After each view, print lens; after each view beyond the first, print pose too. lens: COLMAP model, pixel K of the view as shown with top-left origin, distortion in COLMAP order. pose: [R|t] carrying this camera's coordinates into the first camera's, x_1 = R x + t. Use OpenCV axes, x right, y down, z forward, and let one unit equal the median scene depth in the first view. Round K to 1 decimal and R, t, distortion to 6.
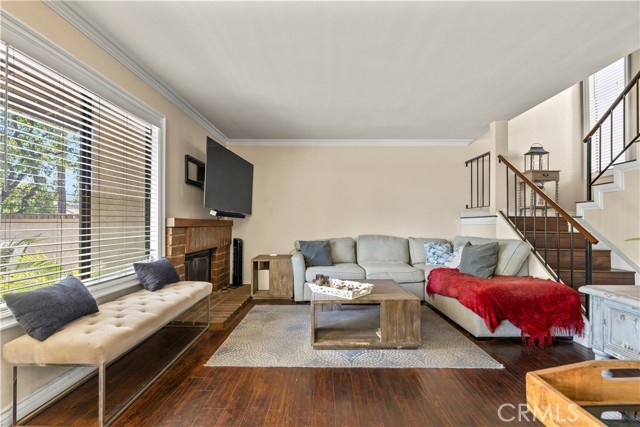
lens RADIAL K [[291.4, 0, 319.4], [0, 291.4, 217.3], [0, 0, 1]] dist [-0.001525, -0.000420]
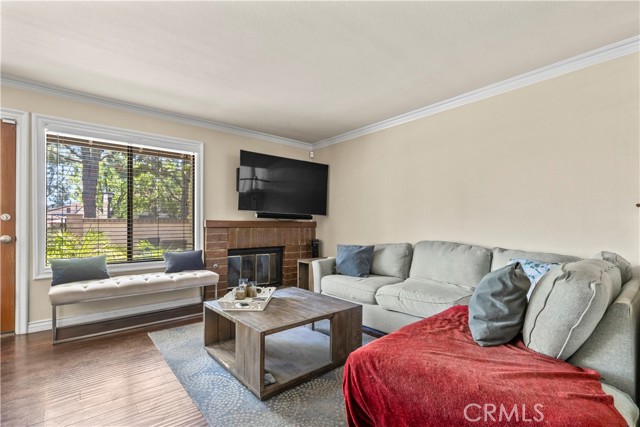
lens RADIAL K [[291.4, 0, 318.8], [0, 291.4, 218.7], [0, 0, 1]] dist [-0.001525, -0.000420]
pose [[0.644470, -0.018425, -0.764407, 0.571799], [0.018508, 0.999793, -0.008495, 0.010607], [0.764405, -0.008673, 0.644678, 0.386560]]
